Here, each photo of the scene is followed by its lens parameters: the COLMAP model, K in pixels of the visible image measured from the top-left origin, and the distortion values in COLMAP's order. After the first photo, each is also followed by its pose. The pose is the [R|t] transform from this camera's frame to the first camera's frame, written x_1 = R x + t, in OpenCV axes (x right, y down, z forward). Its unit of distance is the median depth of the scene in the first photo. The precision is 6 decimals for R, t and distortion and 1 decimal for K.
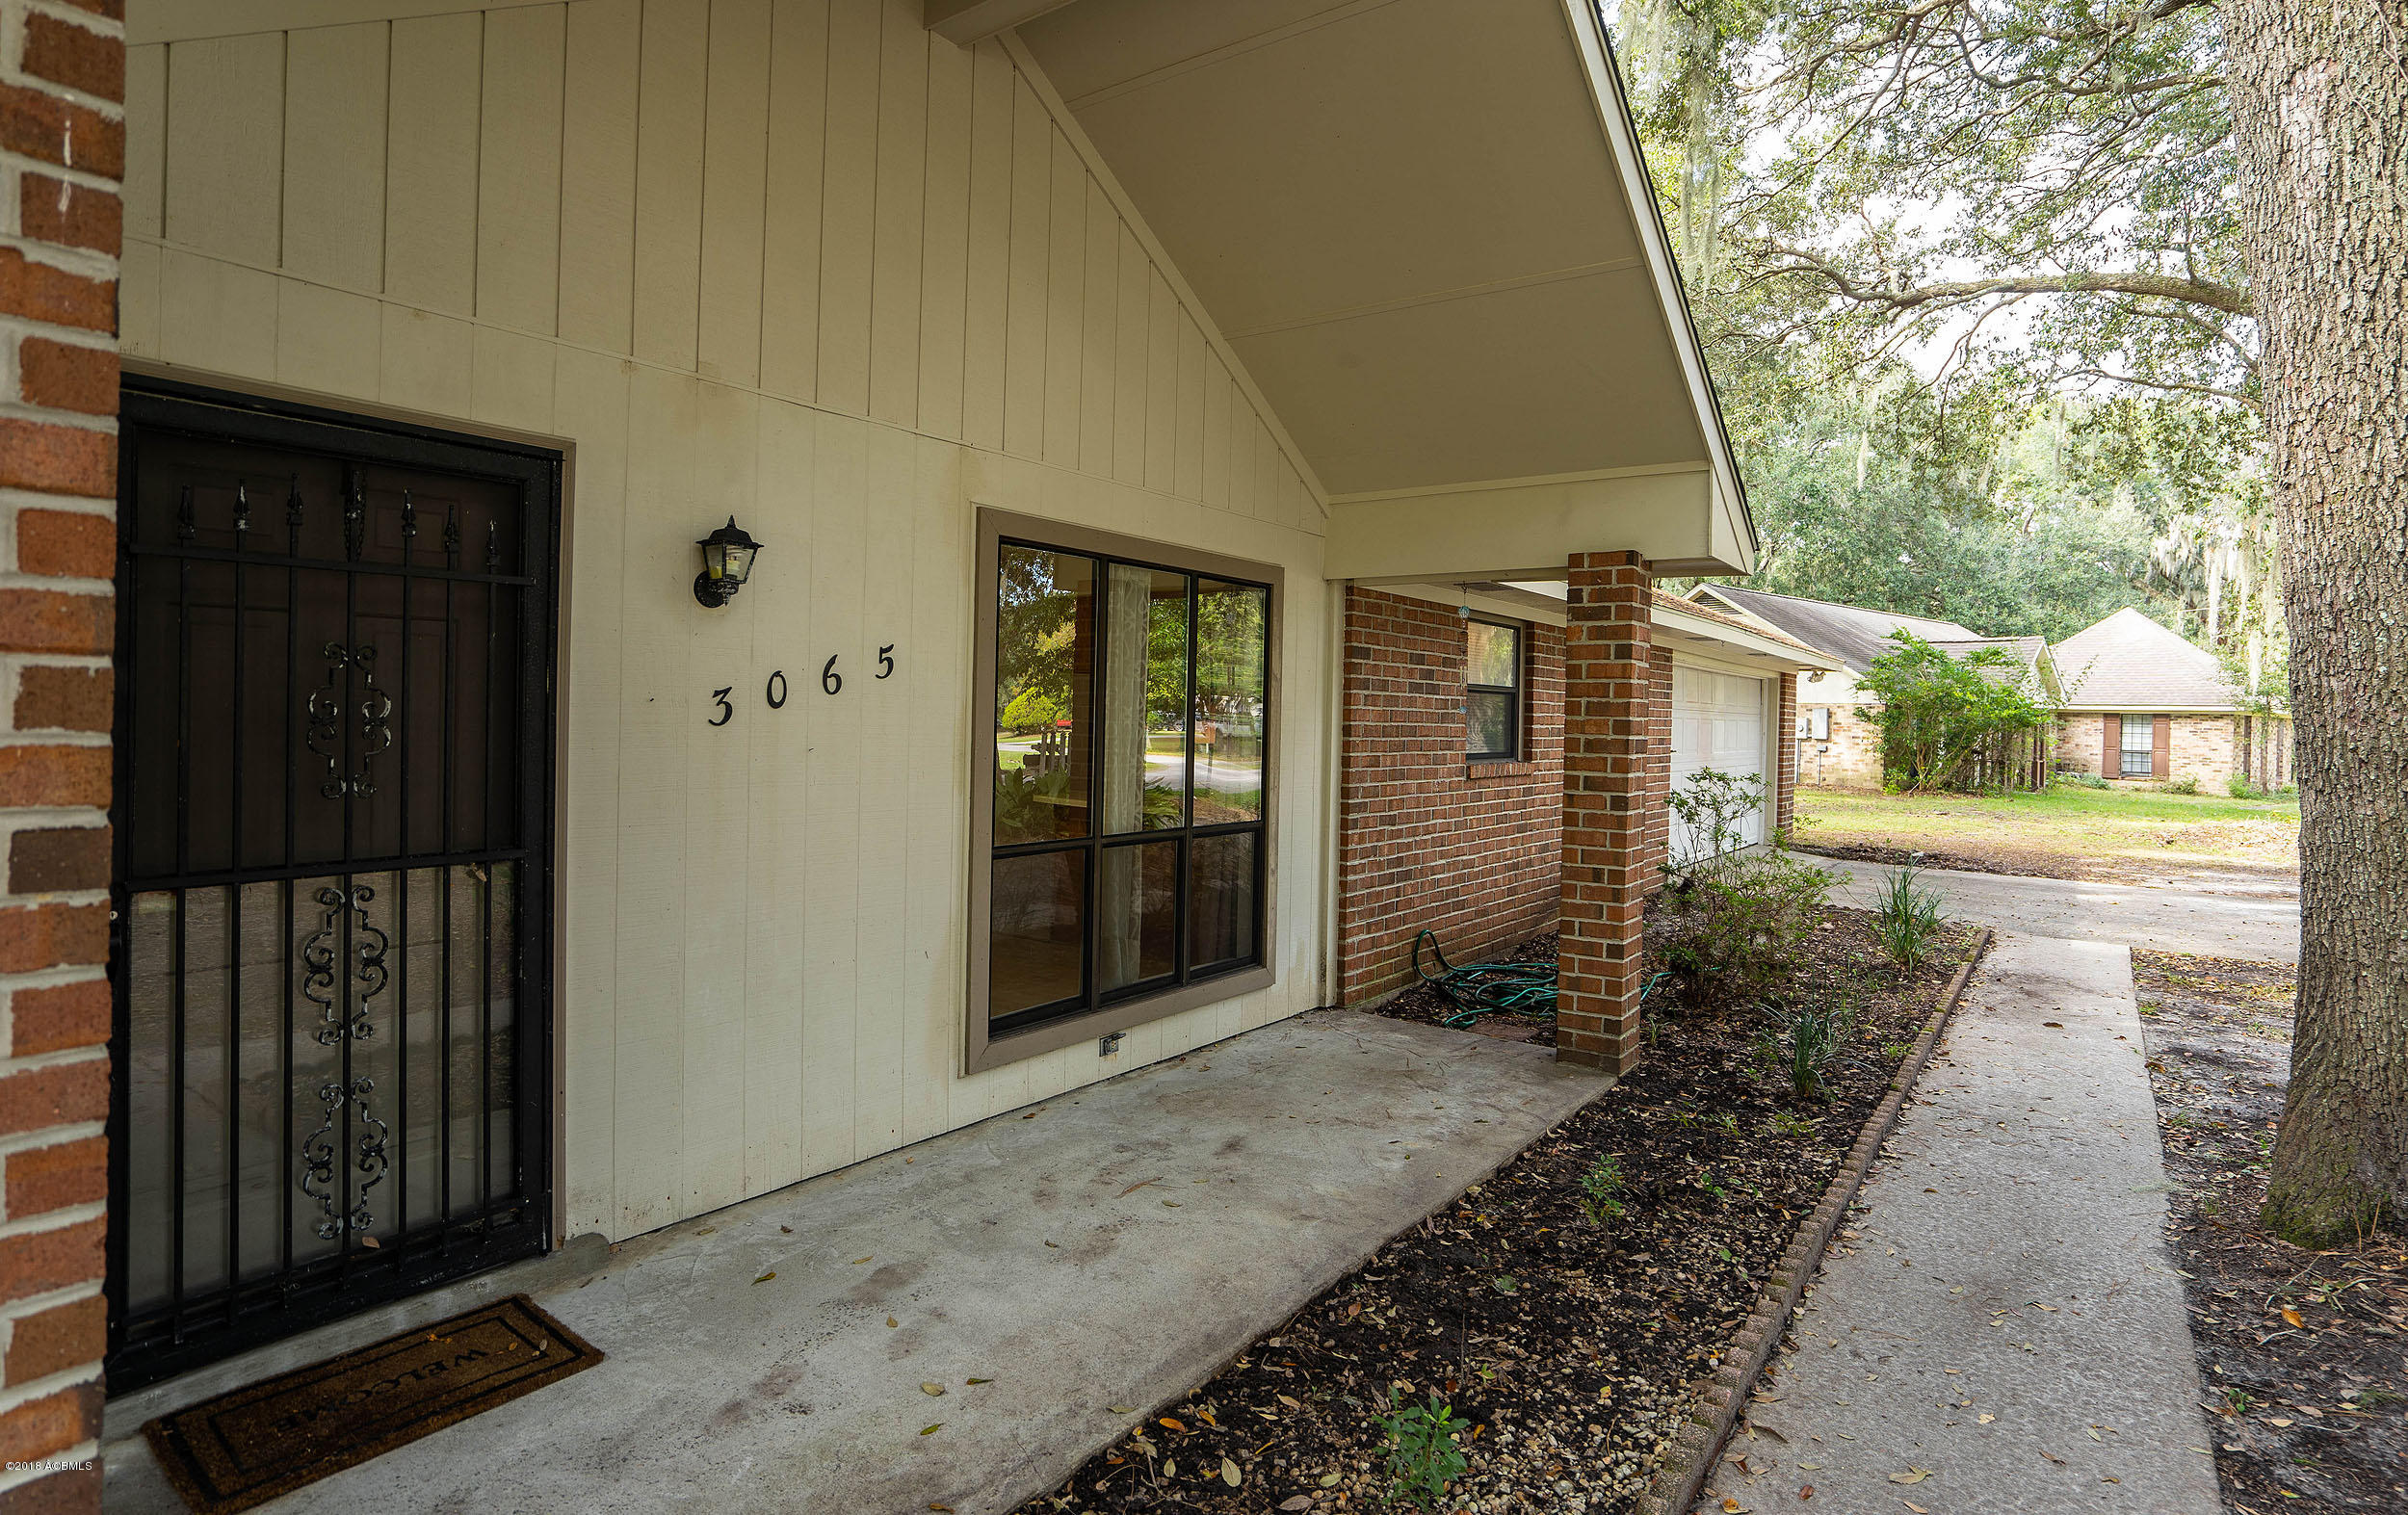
lens RADIAL K [[1233.4, 0, 1200.1], [0, 1233.4, 722.1], [0, 0, 1]] dist [-0.049914, 0.029250]
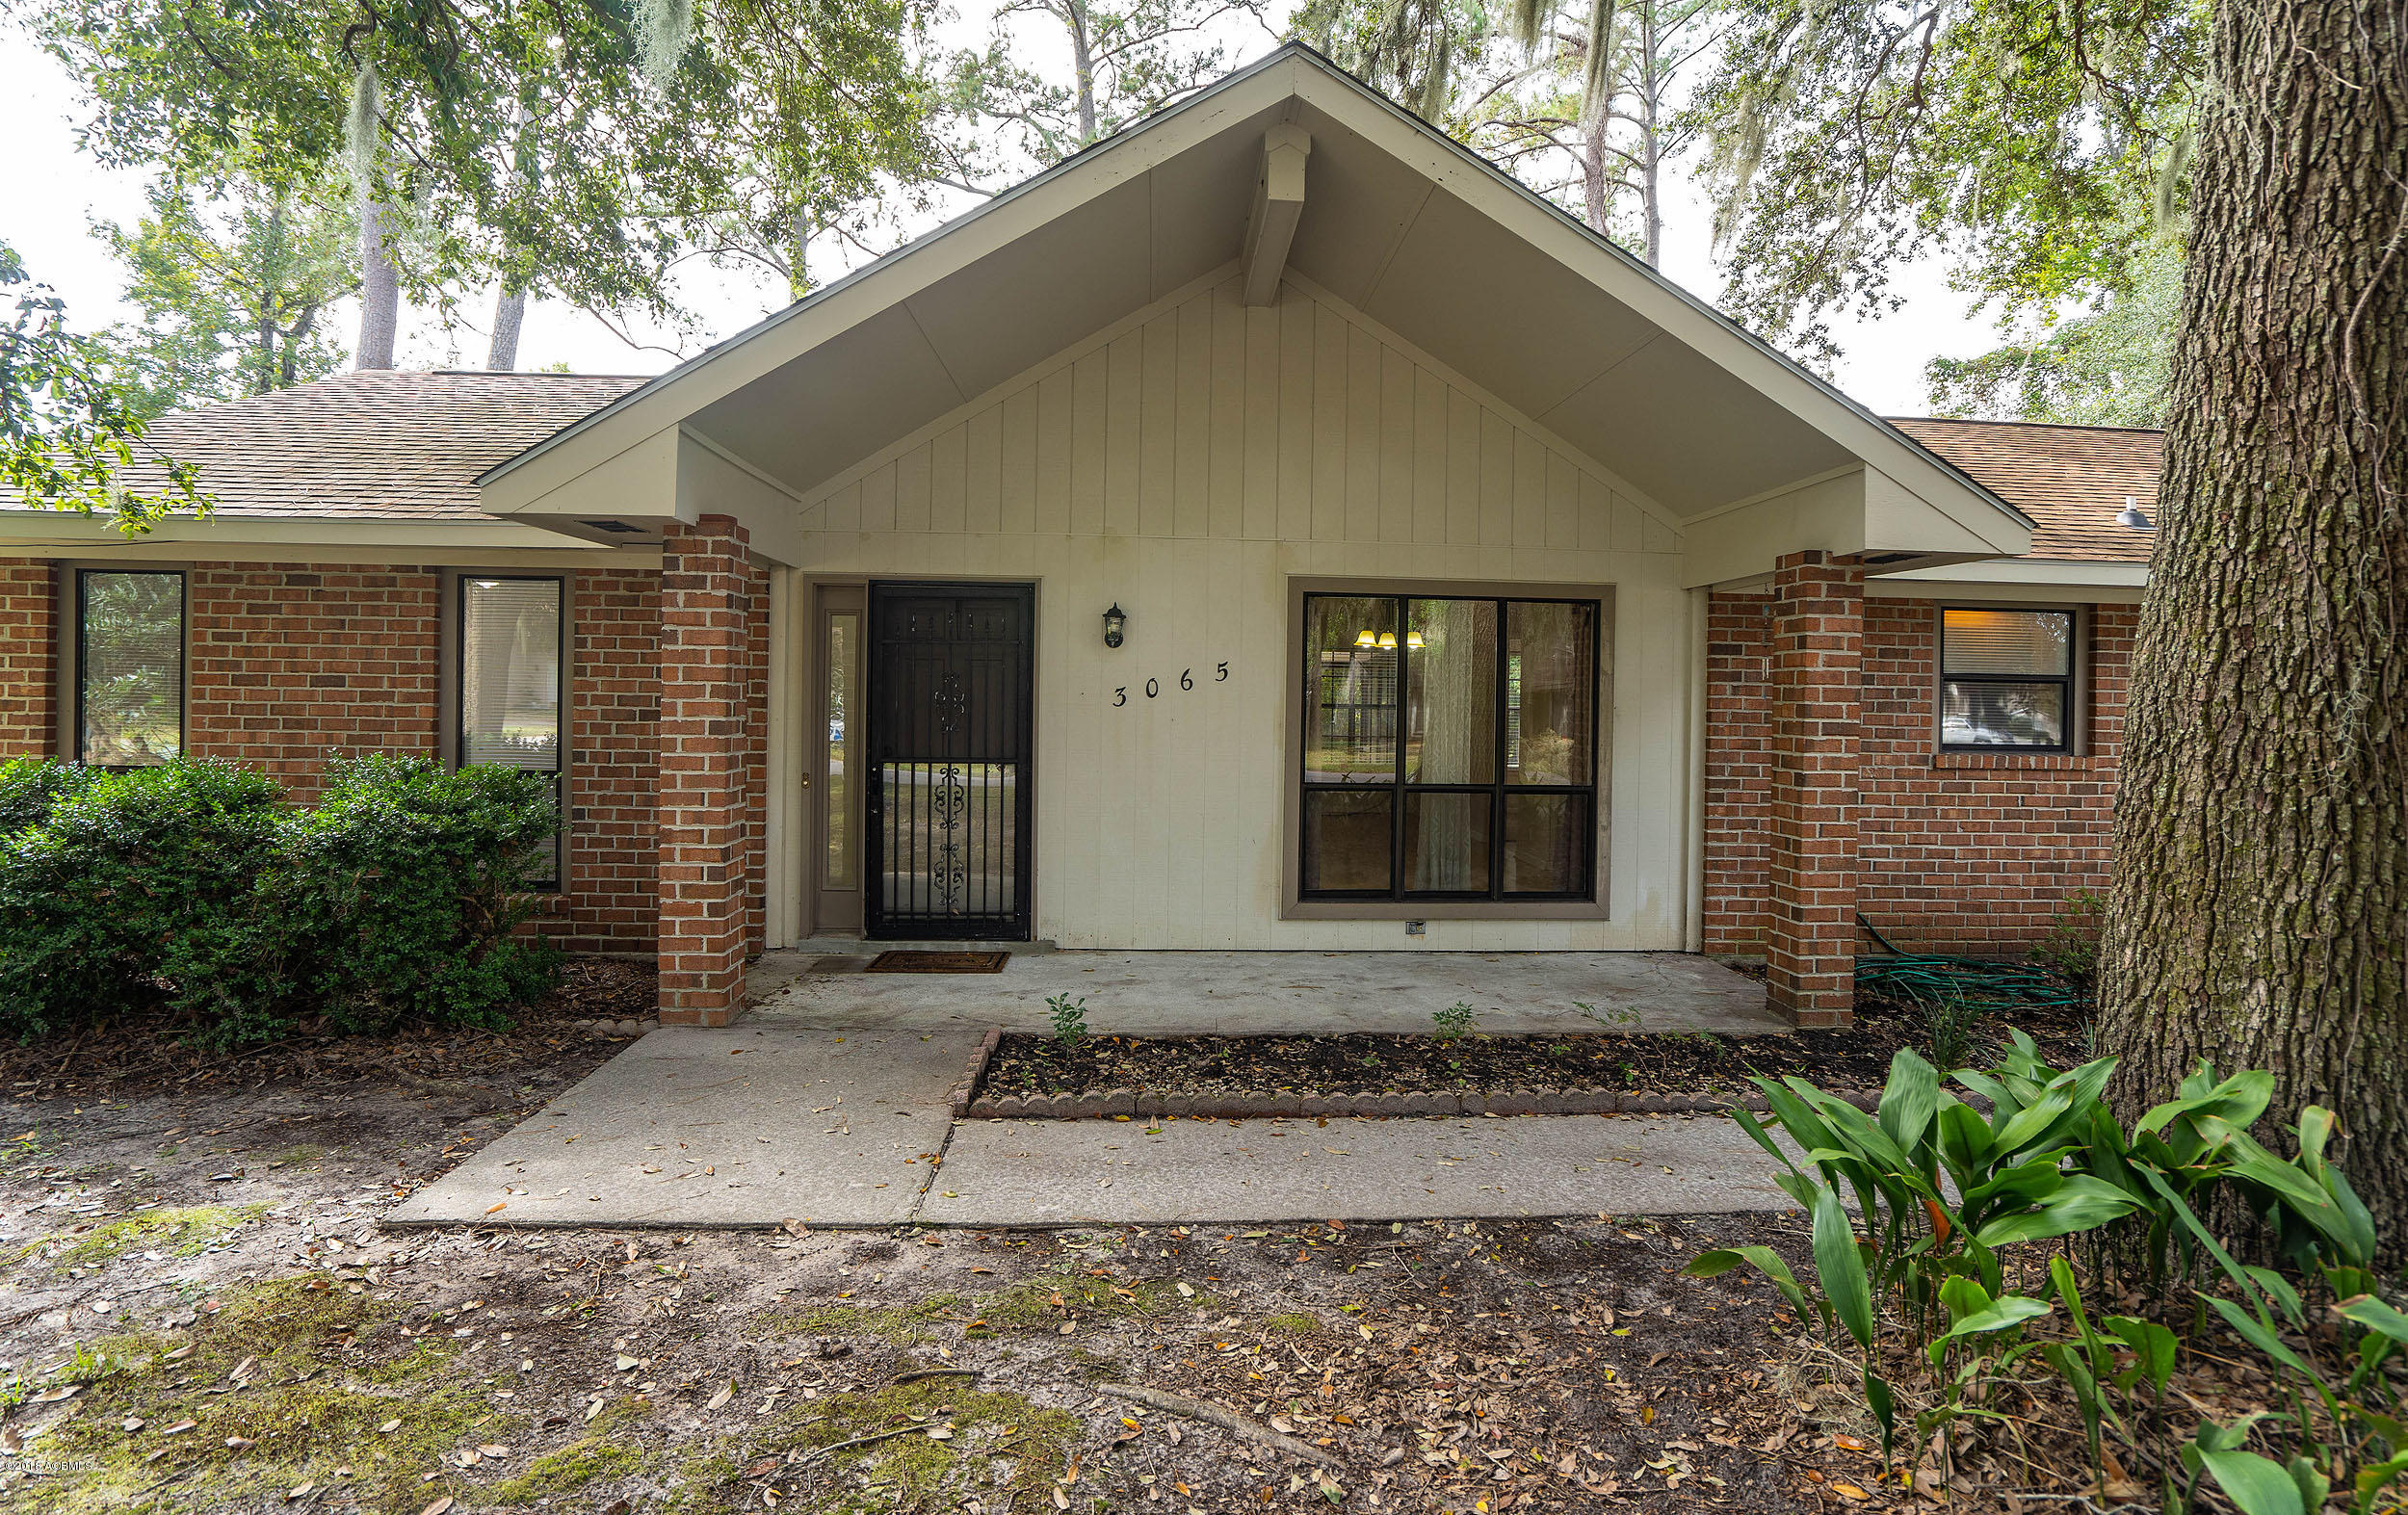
lens RADIAL K [[1197.7, 0, 1236.8], [0, 1197.7, 702.5], [0, 0, 1]] dist [-0.048493, 0.025461]
pose [[0.641414, -0.006514, -0.767168, 0.825654], [-0.007911, 0.999855, -0.015105, 0.016509], [0.767155, 0.015757, 0.641269, -0.073778]]
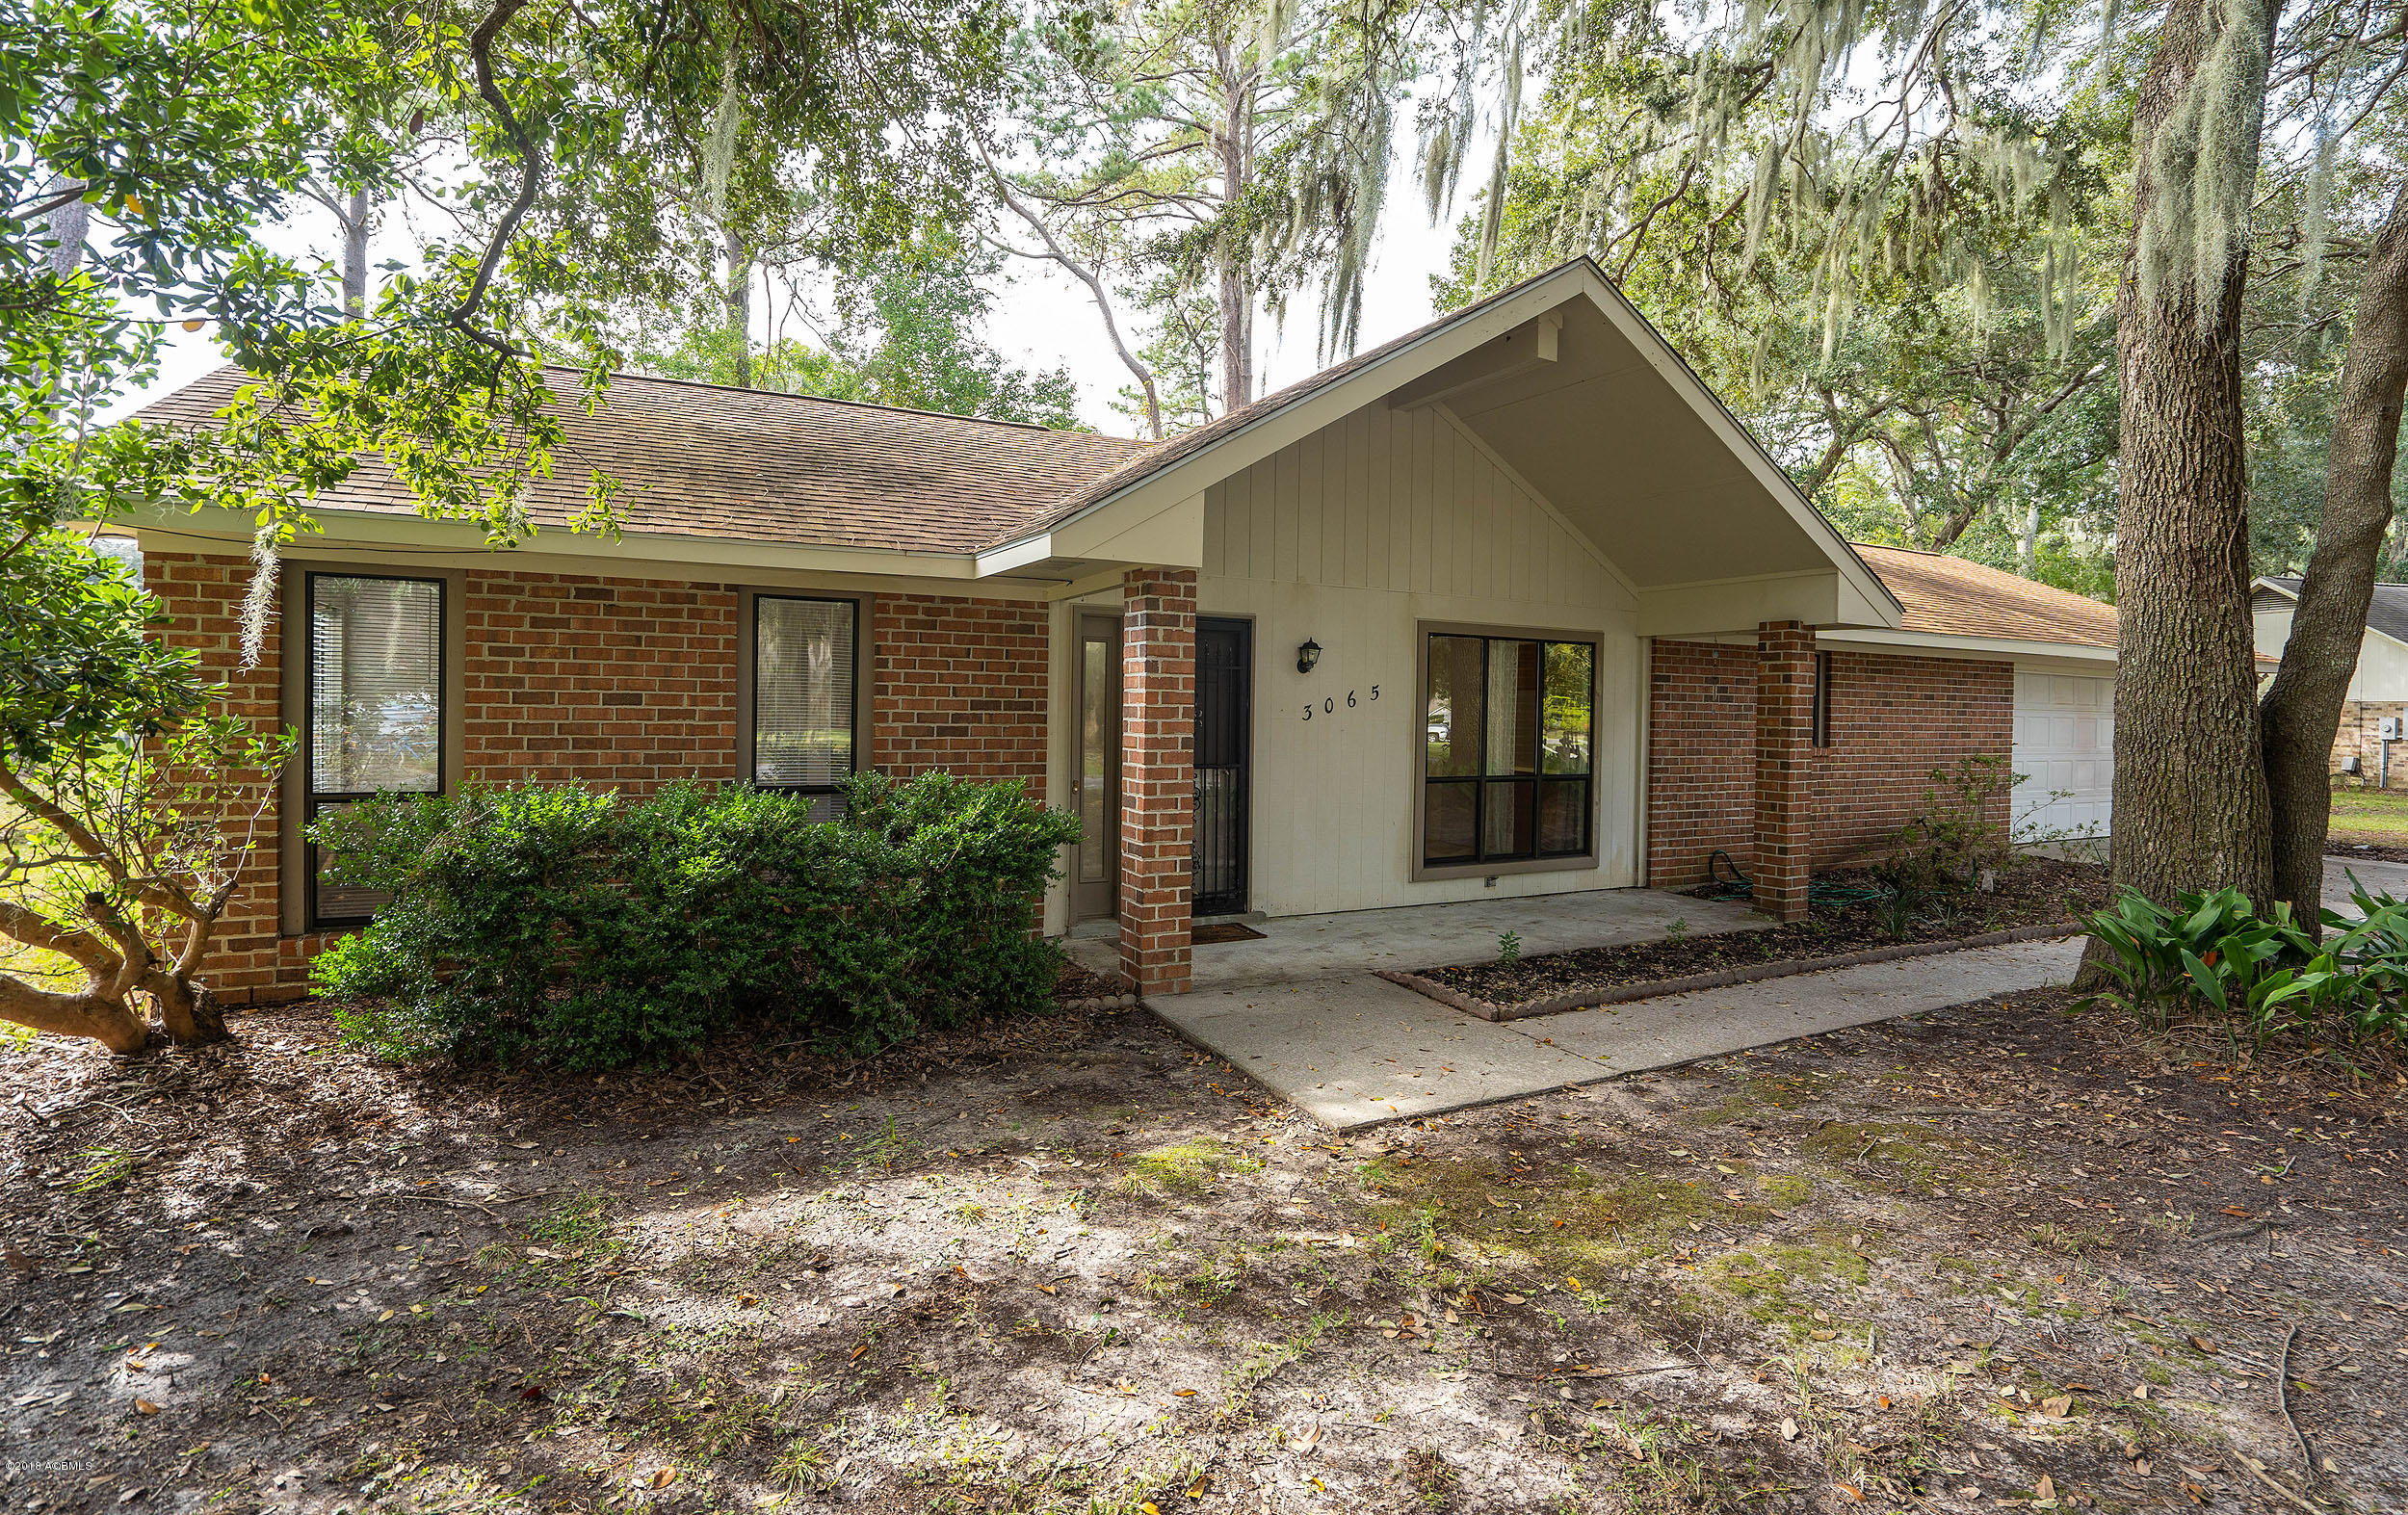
lens RADIAL K [[1137.6, 0, 1212.7], [0, 1137.6, 717.2], [0, 0, 1]] dist [-0.053842, 0.025564]
pose [[0.899458, -0.000216, -0.437008, 0.301272], [-0.001634, 0.999991, -0.003856, 0.004416], [0.437005, 0.004183, 0.899449, -0.784956]]
